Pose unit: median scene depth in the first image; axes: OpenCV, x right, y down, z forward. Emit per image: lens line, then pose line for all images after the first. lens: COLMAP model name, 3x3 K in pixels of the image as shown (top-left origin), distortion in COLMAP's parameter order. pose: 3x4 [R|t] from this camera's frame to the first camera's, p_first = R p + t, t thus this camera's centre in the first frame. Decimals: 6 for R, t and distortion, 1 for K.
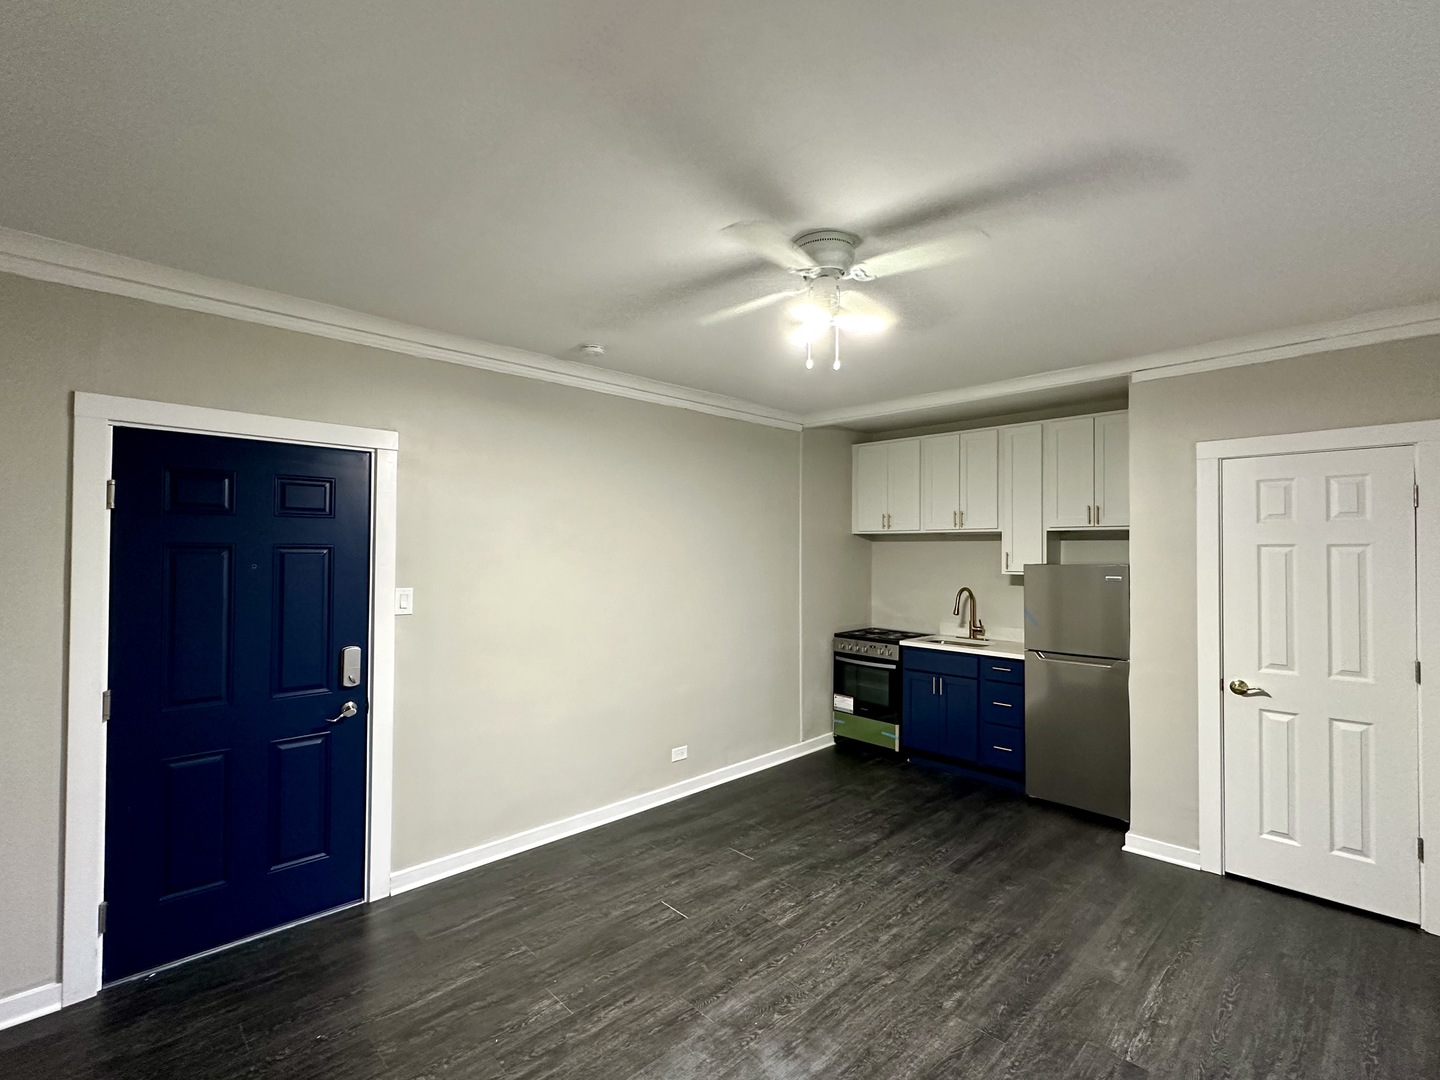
lens RADIAL K [[660.9, 0, 715.6], [0, 660.9, 542.3], [0, 0, 1]] dist [-0.000852, -0.000389]
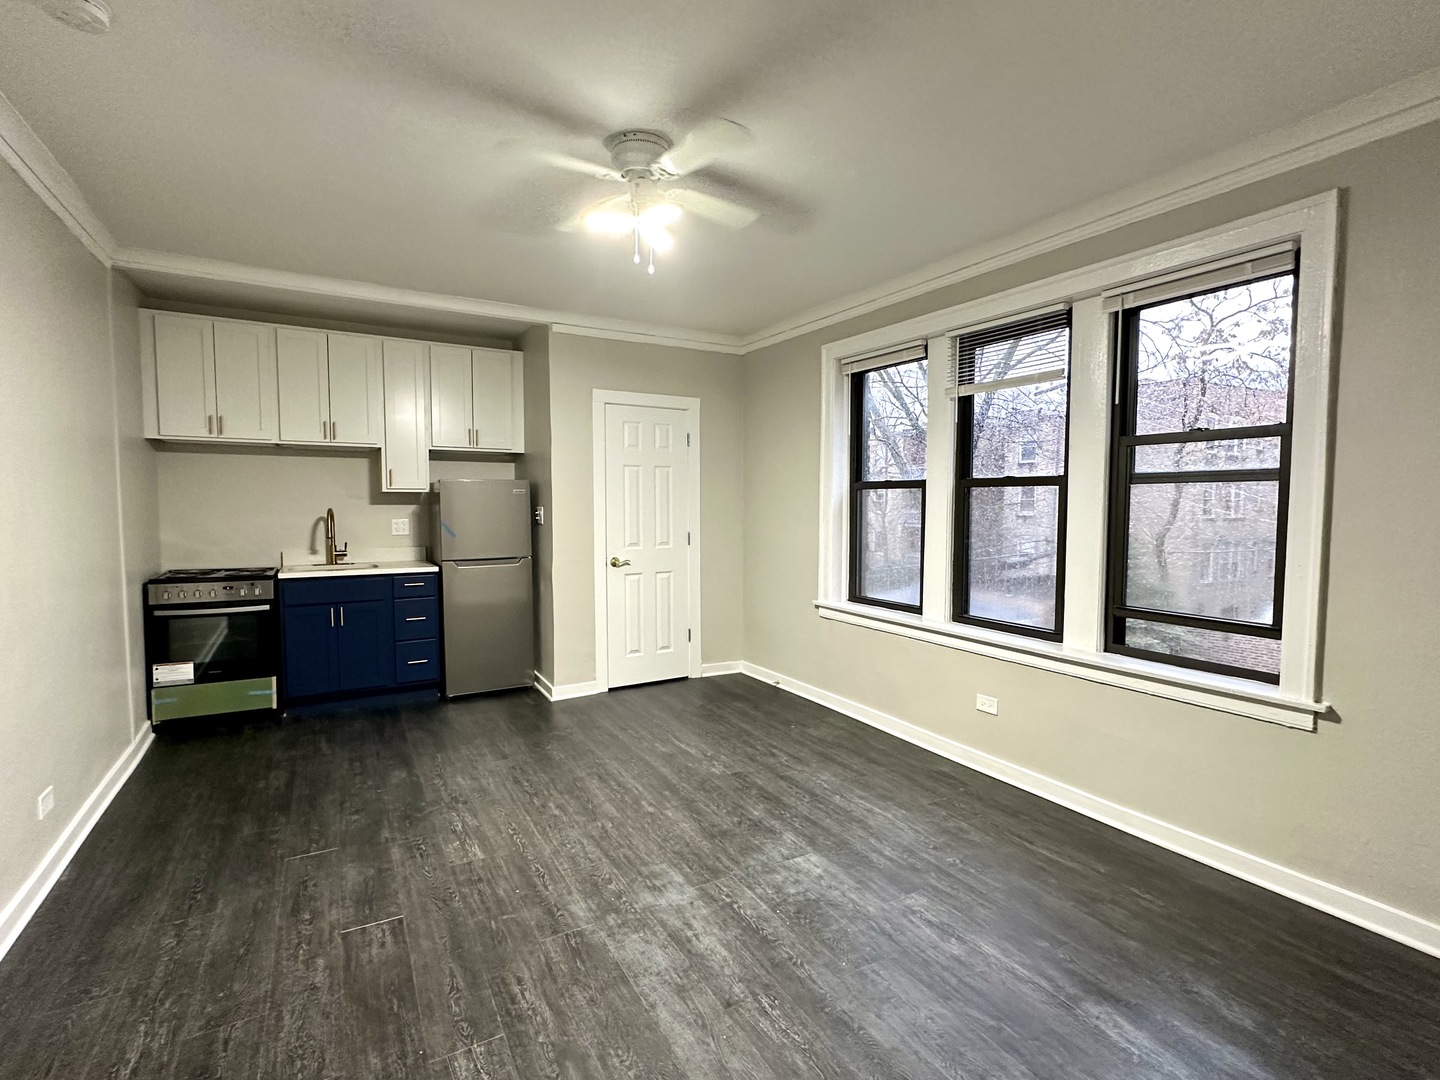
lens RADIAL K [[677.3, 0, 718.2], [0, 677.3, 544.8], [0, 0, 1]] dist [-0.001050, -0.000160]
pose [[0.237975, -0.068013, 0.968887, -0.438739], [-0.014454, 0.997187, 0.073550, 0.048416], [-0.971164, -0.031508, 0.236323, 0.301777]]
